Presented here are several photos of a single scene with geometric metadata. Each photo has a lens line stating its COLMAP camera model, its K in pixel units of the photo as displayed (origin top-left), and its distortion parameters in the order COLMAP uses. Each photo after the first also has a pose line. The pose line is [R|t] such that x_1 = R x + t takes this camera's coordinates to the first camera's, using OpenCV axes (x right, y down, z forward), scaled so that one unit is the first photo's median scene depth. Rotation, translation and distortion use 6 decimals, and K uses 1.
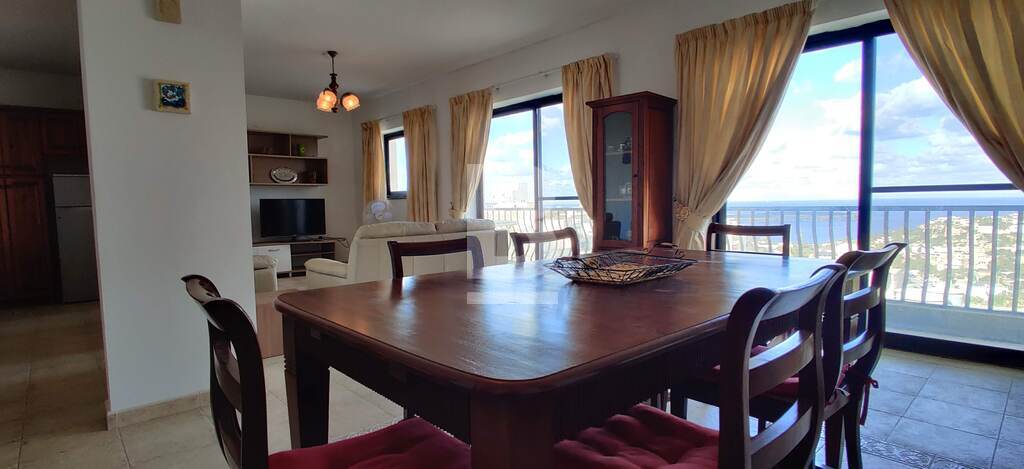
lens RADIAL K [[505.1, 0, 504.8], [0, 505.1, 237.1], [0, 0, 1]] dist [-0.038978, -0.002838]
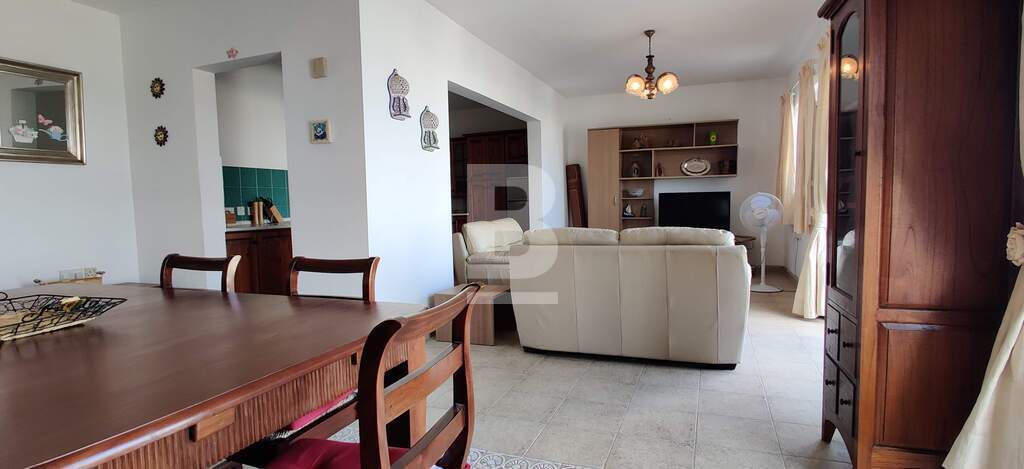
lens RADIAL K [[505.1, 0, 511.8], [0, 505.1, 238.9], [0, 0, 1]] dist [-0.038978, -0.002838]
pose [[0.448025, 0.073942, -0.890958, 0.497083], [-0.044838, 0.997178, 0.060210, -0.057071], [0.892896, 0.012973, 0.450076, 0.511820]]
